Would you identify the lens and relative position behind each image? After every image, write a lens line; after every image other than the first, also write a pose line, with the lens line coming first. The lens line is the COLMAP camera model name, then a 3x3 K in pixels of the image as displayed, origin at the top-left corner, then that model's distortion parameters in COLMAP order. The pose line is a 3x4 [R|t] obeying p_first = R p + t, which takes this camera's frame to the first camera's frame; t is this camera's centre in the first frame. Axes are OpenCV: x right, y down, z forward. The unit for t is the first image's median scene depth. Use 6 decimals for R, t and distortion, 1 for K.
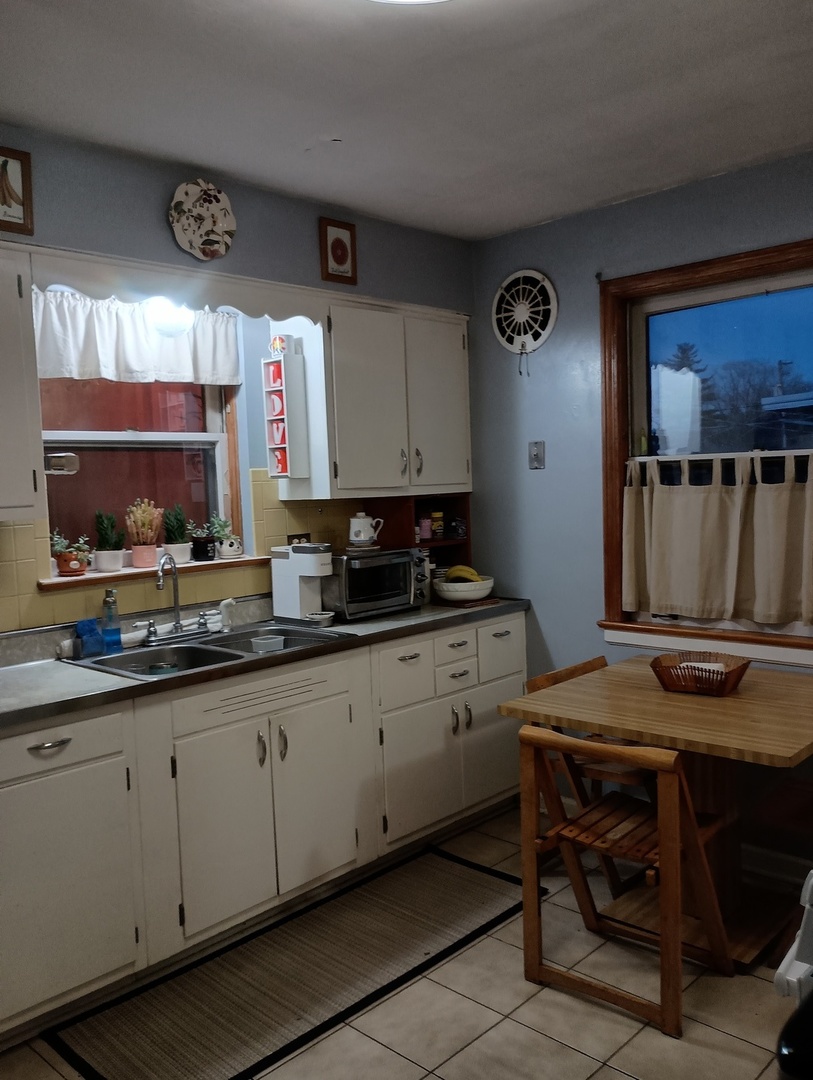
lens RADIAL K [[907.6, 0, 403.5], [0, 907.6, 542.8], [0, 0, 1]] dist [0.058737, -0.090040]
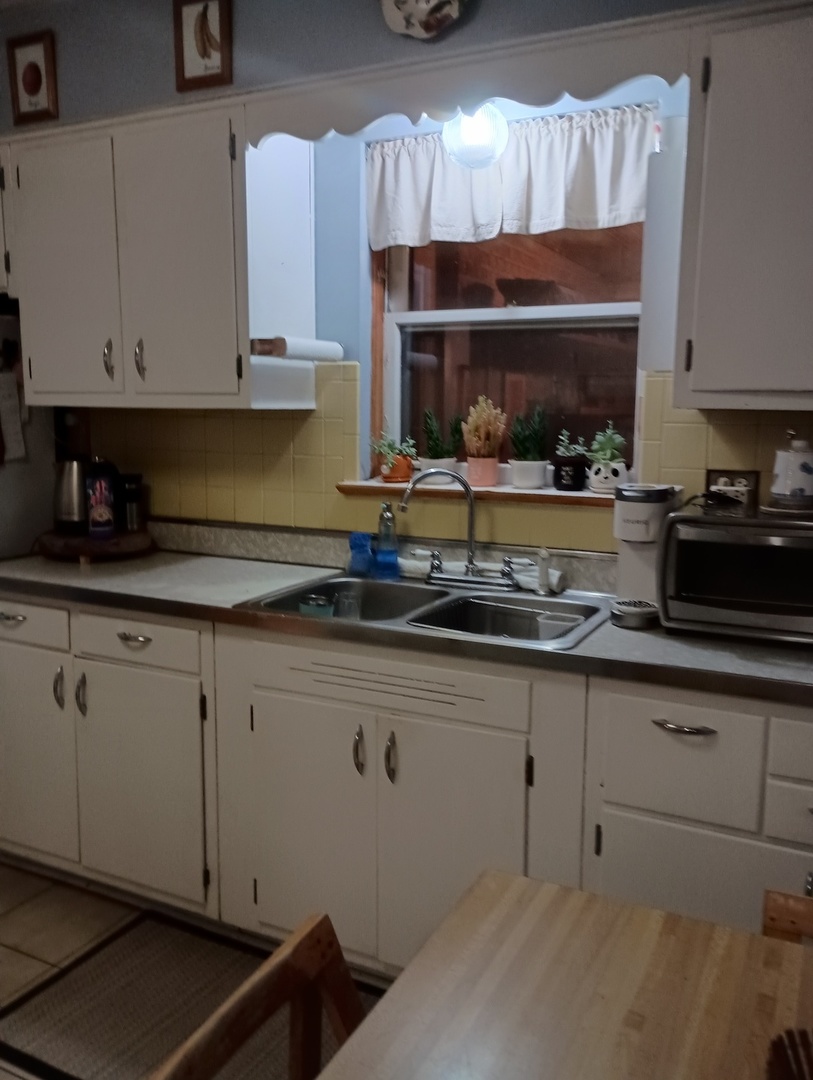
lens RADIAL K [[892.1, 0, 406.5], [0, 892.1, 540.0], [0, 0, 1]] dist [0.053178, -0.072520]
pose [[0.296242, 0.180785, -0.937847, 0.424152], [-0.089033, 0.982874, 0.161342, -0.045554], [0.950954, 0.035703, 0.307264, 0.716171]]
